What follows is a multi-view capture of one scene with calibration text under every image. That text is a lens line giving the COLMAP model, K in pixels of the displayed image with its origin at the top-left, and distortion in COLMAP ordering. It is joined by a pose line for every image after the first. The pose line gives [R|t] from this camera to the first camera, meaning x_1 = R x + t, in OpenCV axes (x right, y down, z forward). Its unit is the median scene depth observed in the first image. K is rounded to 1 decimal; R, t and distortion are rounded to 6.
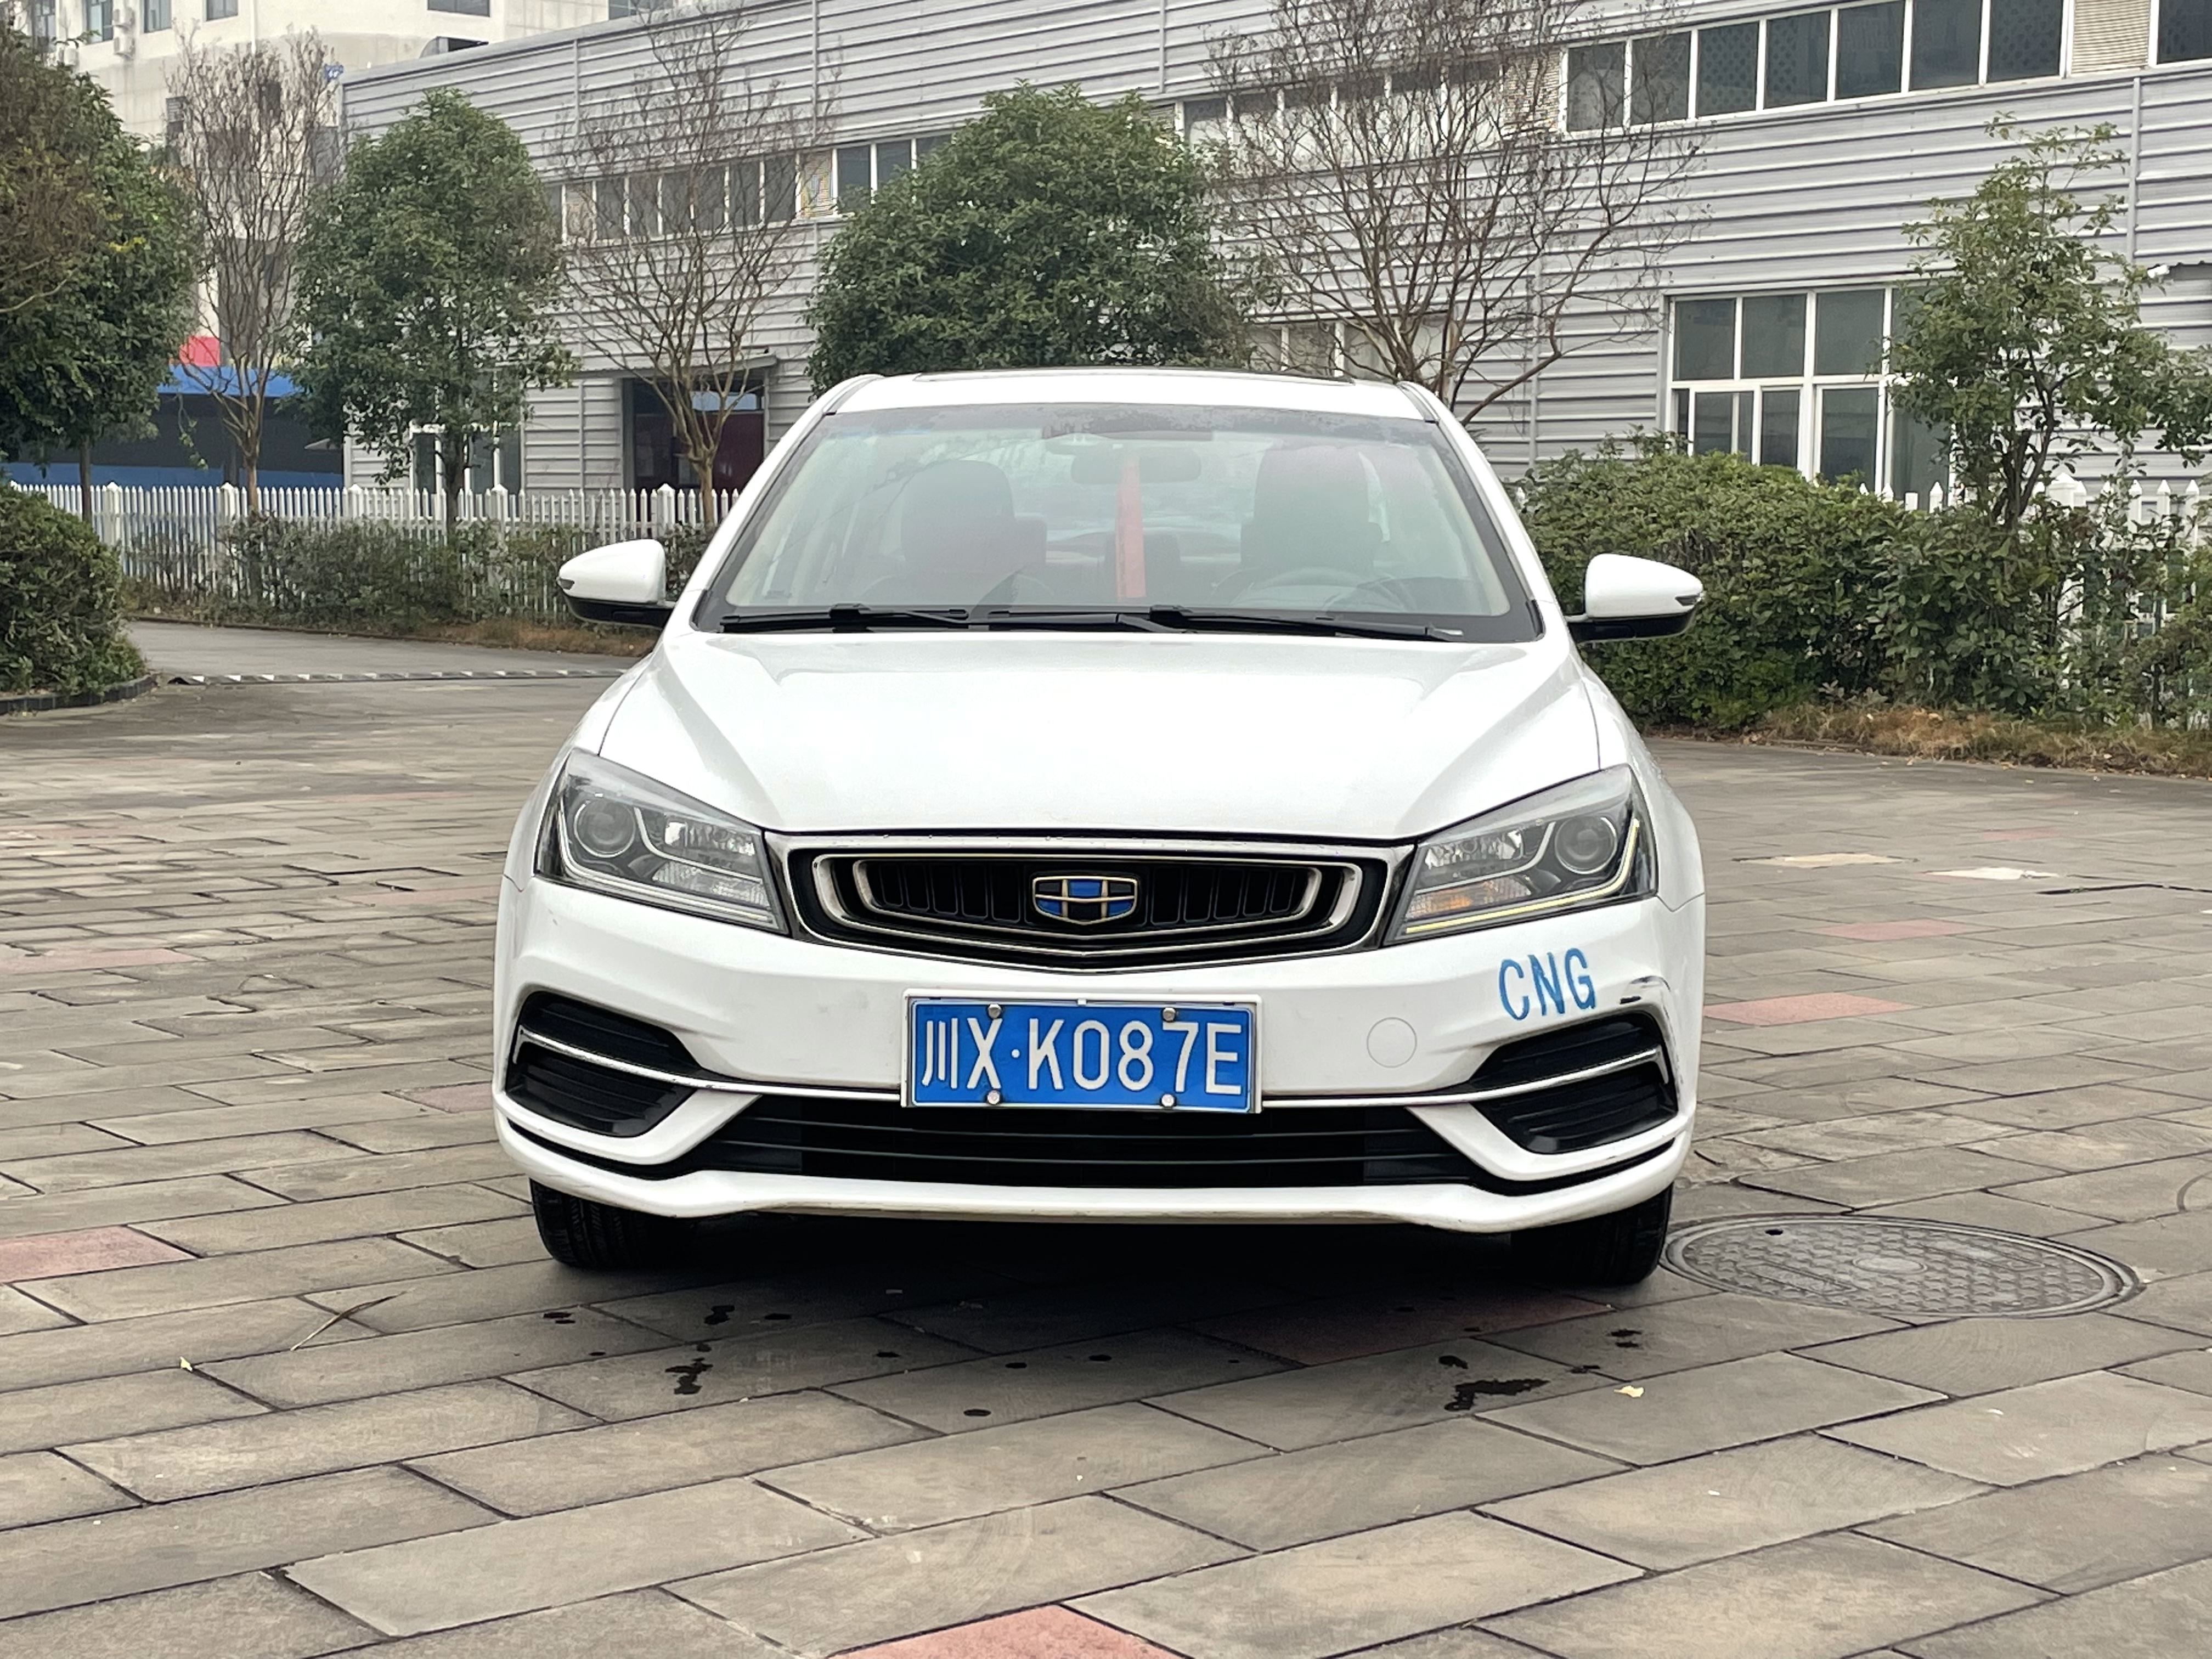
lens RADIAL K [[3468.3, 0, 1268.2], [0, 3468.3, 742.9], [0, 0, 1]] dist [0.094576, 0.000000]
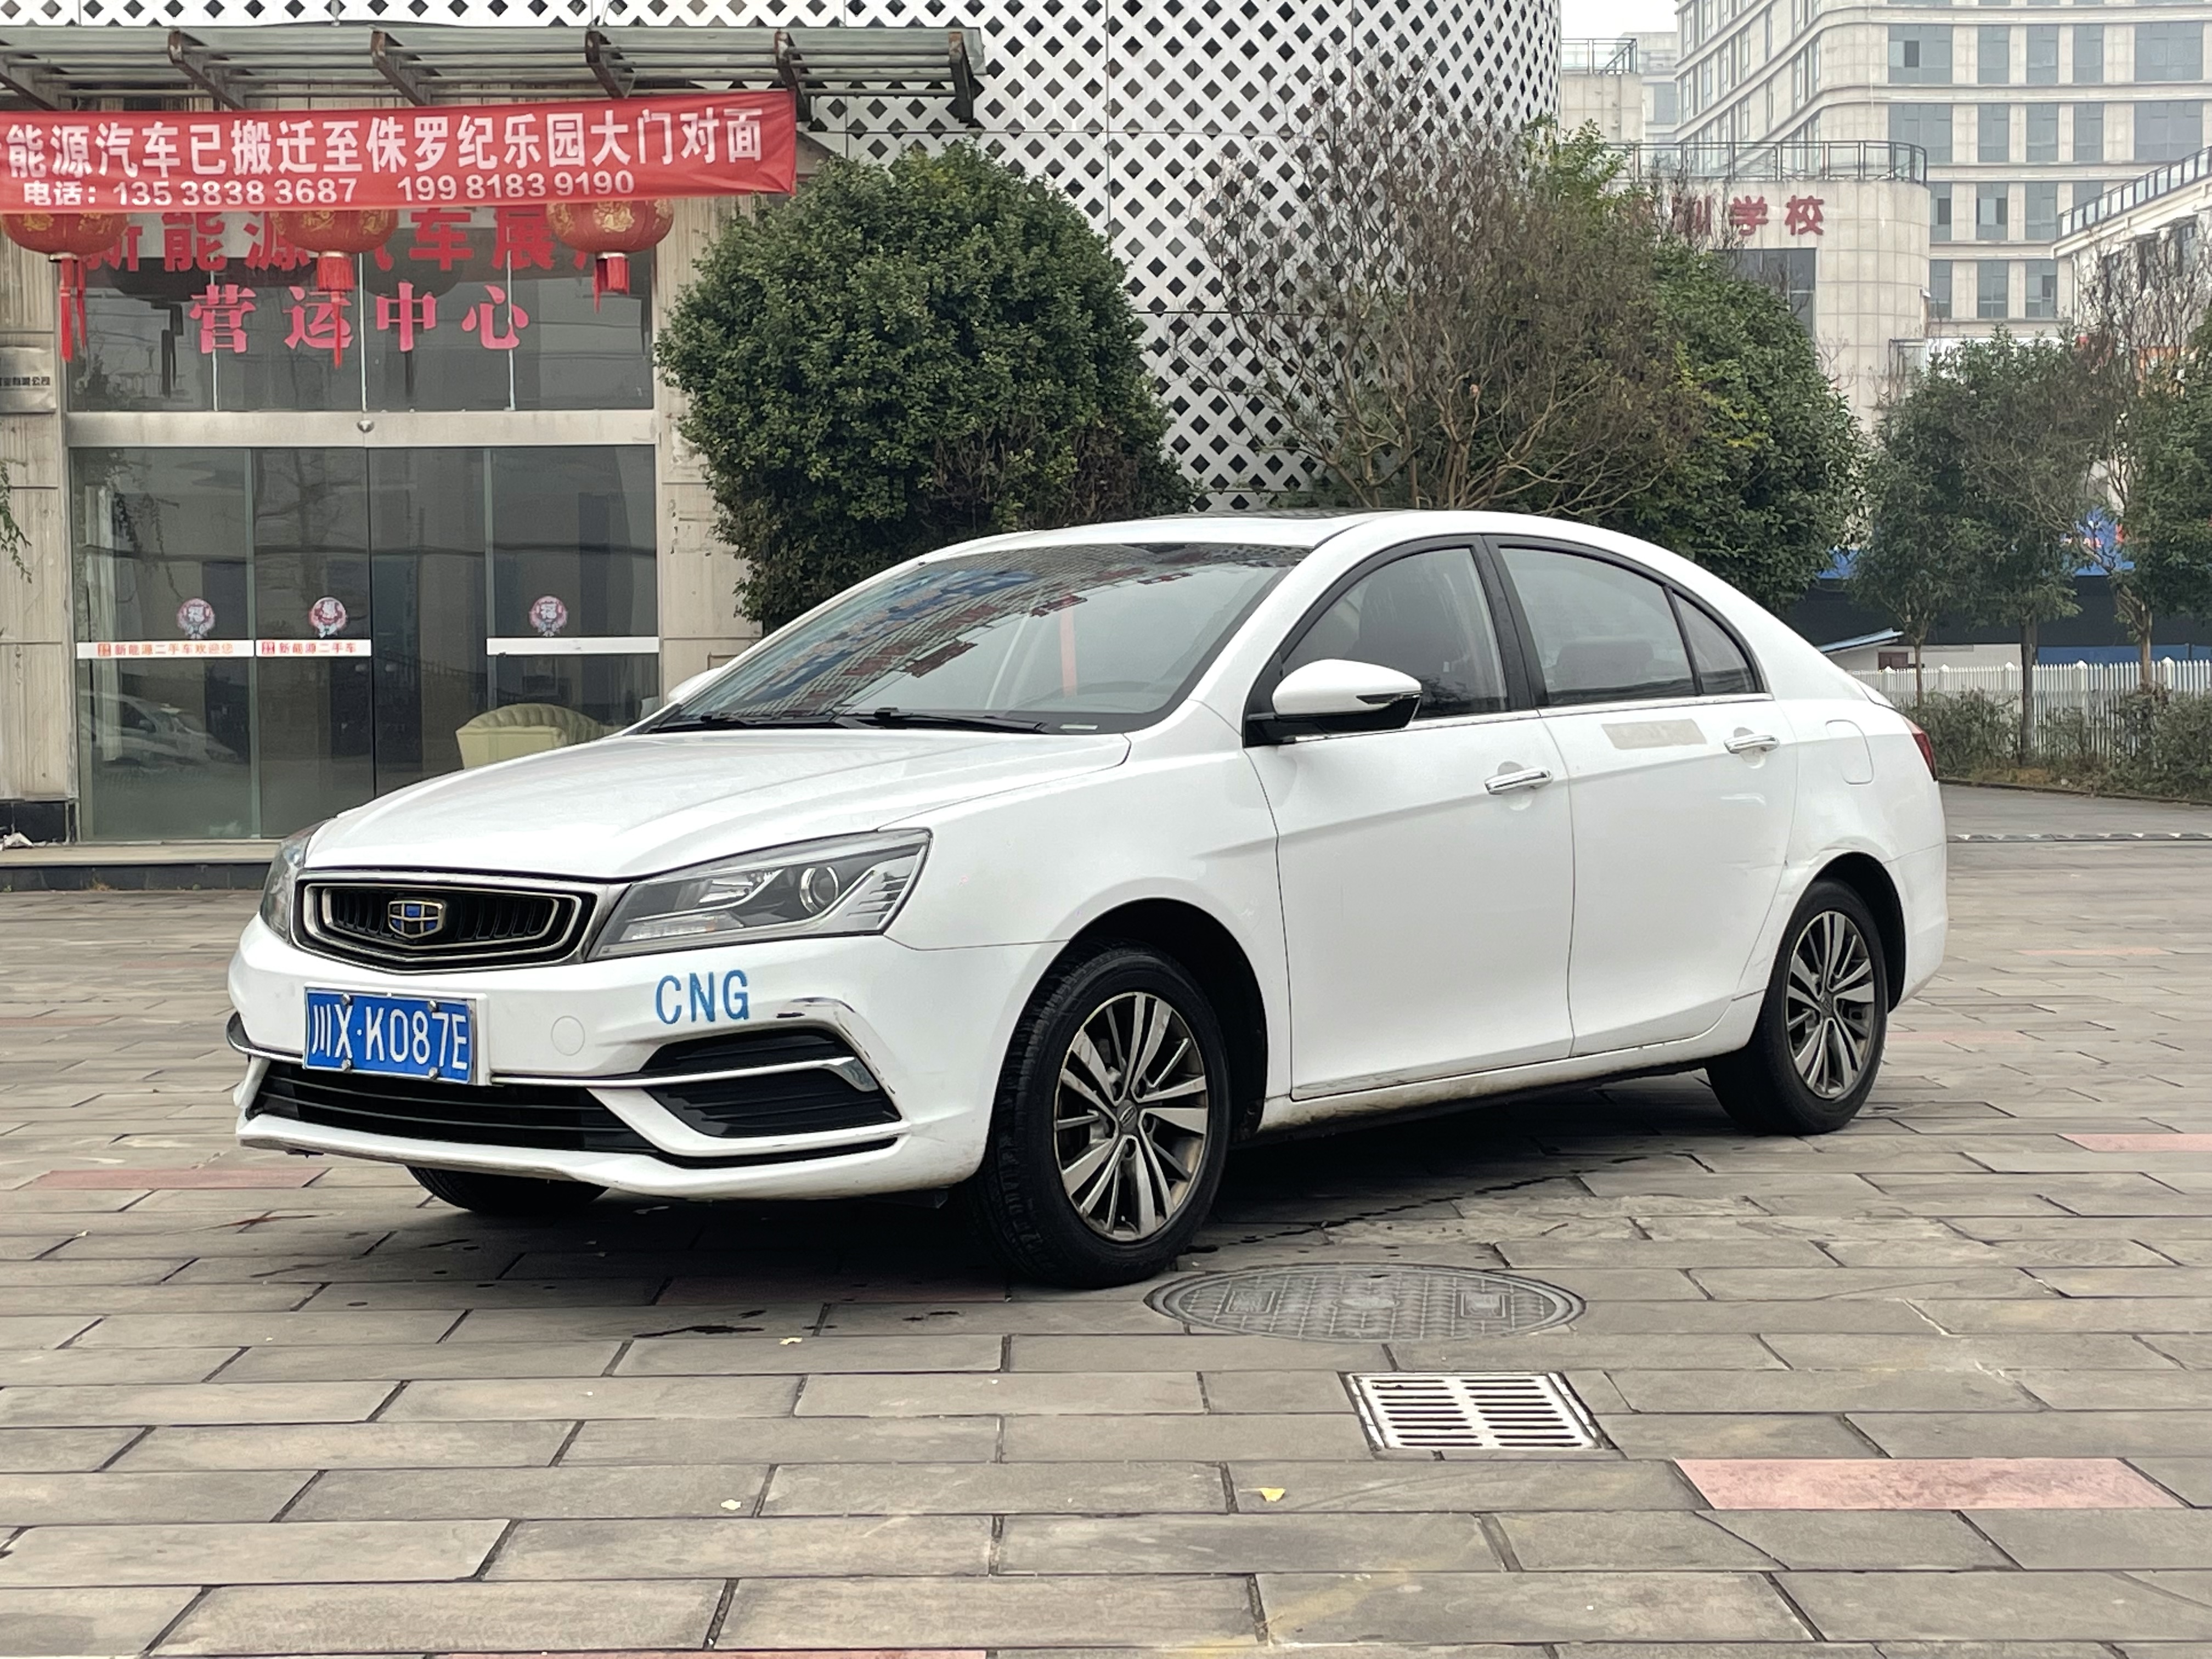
lens RADIAL K [[3468.3, 0, 1166.3], [0, 3468.3, 739.5], [0, 0, 1]] dist [0.094576, 0.000000]
pose [[0.793976, -0.012875, -0.607812, 0.961543], [-0.019649, 0.998710, -0.046822, 0.032415], [0.607631, 0.049119, 0.792699, 0.113325]]
